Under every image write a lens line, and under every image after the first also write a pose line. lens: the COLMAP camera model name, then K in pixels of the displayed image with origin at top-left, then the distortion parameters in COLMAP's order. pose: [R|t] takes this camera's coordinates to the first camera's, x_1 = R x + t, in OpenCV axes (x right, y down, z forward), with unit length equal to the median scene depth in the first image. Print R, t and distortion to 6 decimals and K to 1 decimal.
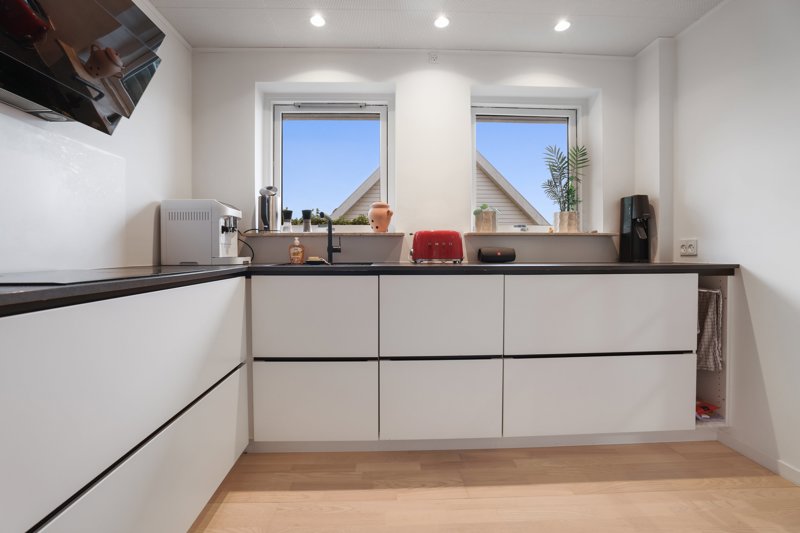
lens RADIAL K [[343.2, 0, 396.3], [0, 343.2, 261.5], [0, 0, 1]] dist [-0.037071, 0.012518]
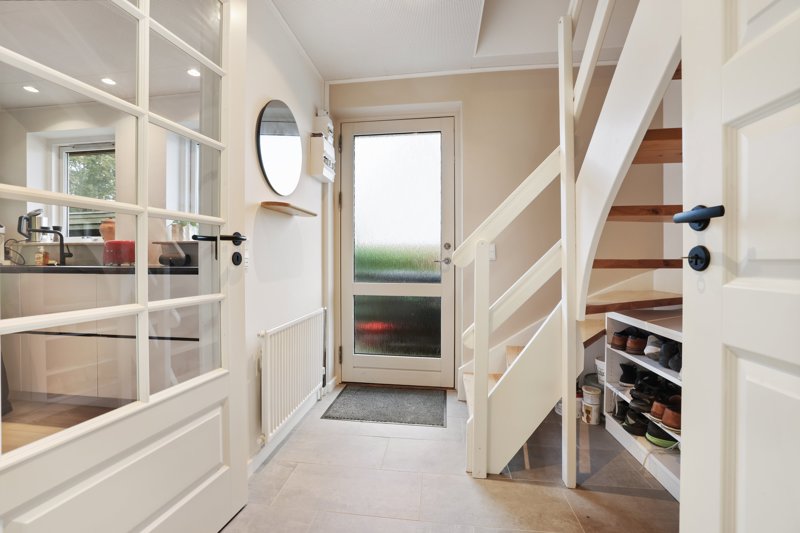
lens RADIAL K [[343.2, 0, 396.3], [0, 343.2, 261.5], [0, 0, 1]] dist [-0.037071, 0.012518]
pose [[0.986765, 0.004891, -0.162081, 1.312993], [-0.007201, 0.999881, -0.013670, -0.001156], [0.161995, 0.014656, 0.986683, -0.085108]]
